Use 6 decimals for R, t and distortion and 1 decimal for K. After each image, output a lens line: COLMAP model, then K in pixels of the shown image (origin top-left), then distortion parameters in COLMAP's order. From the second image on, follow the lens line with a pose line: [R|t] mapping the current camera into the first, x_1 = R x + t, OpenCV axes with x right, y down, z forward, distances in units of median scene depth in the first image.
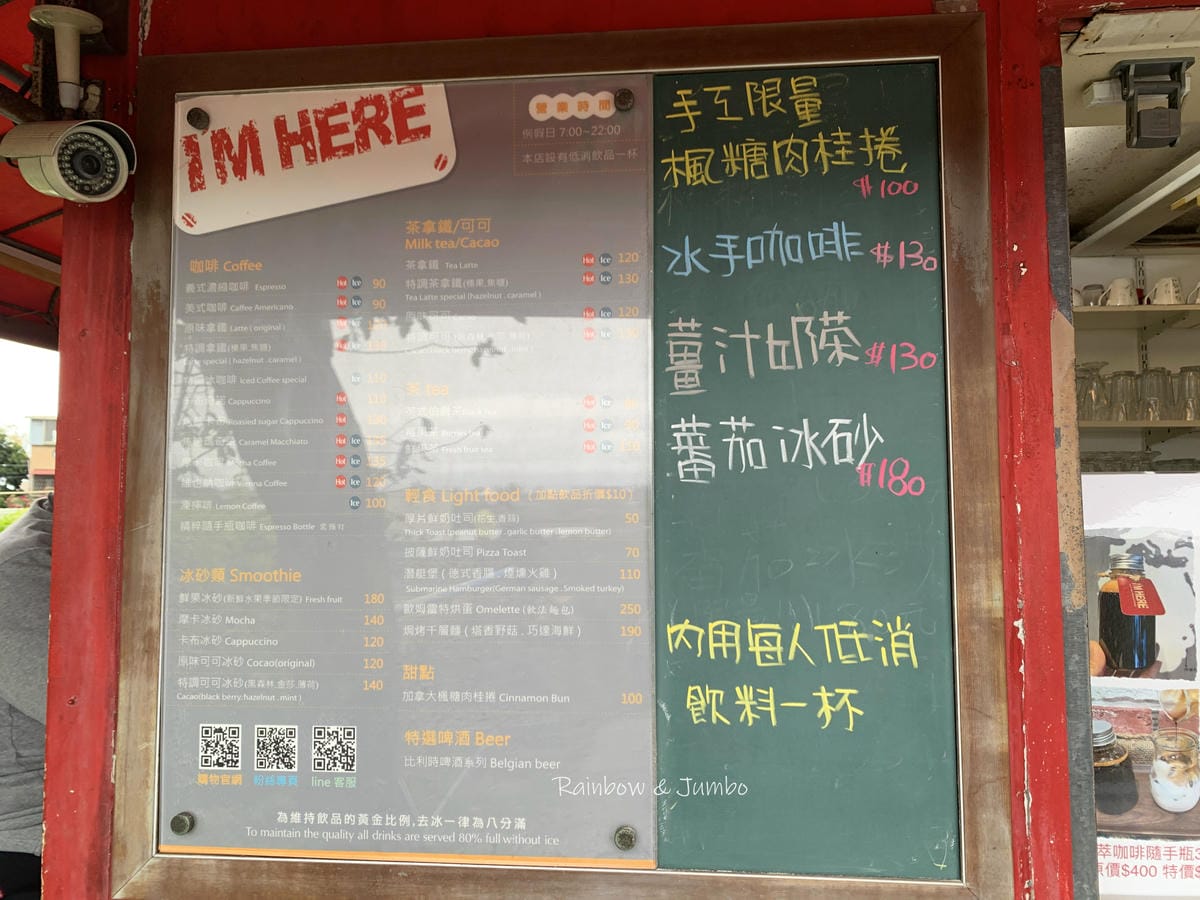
lens RADIAL K [[923.8, 0, 598.2], [0, 923.8, 446.4], [0, 0, 1]] dist [0.009548, 0.001284]
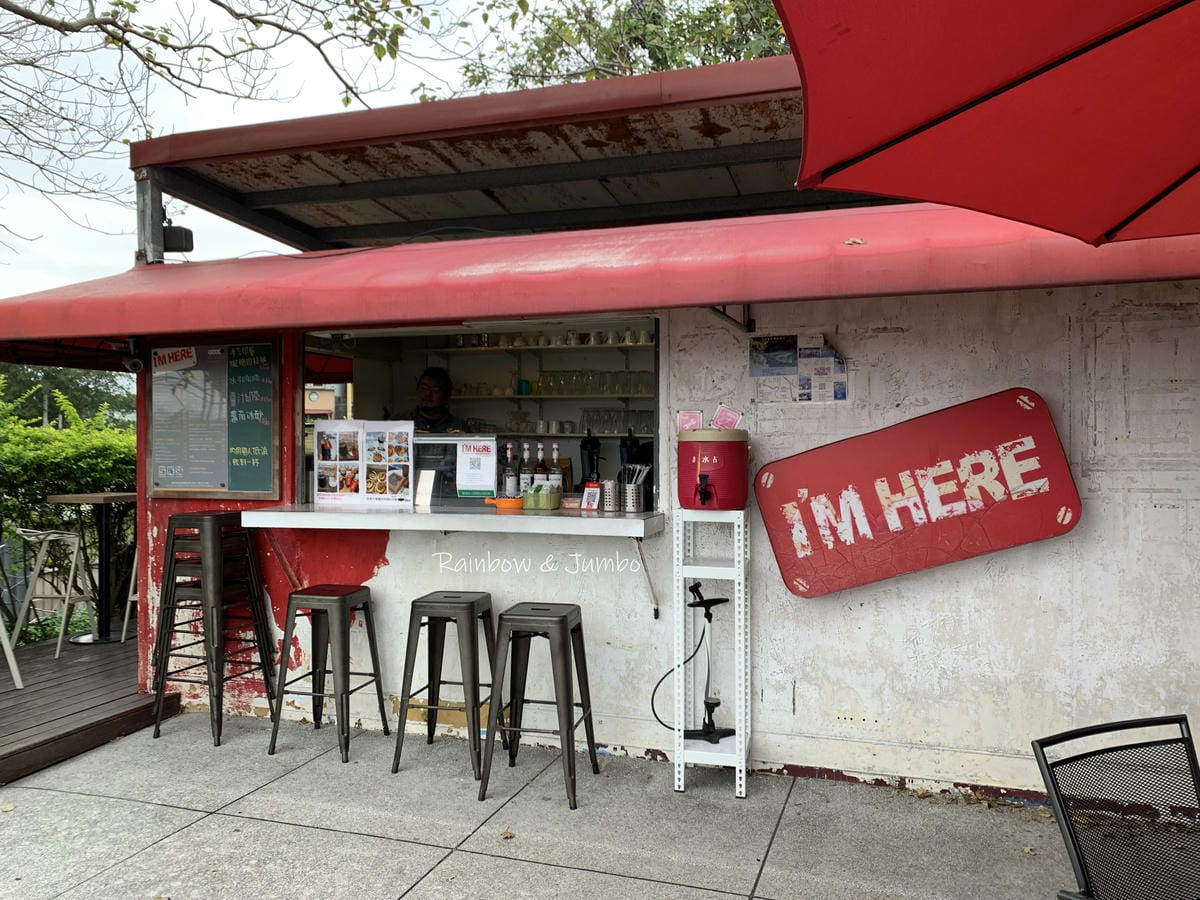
lens RADIAL K [[923.8, 0, 602.9], [0, 923.8, 449.7], [0, 0, 1]] dist [0.009548, 0.001284]
pose [[0.977074, 0.002997, -0.212878, 3.356364], [0.013106, 0.997158, 0.074194, -0.175428], [0.212495, -0.075283, 0.974258, -3.834944]]
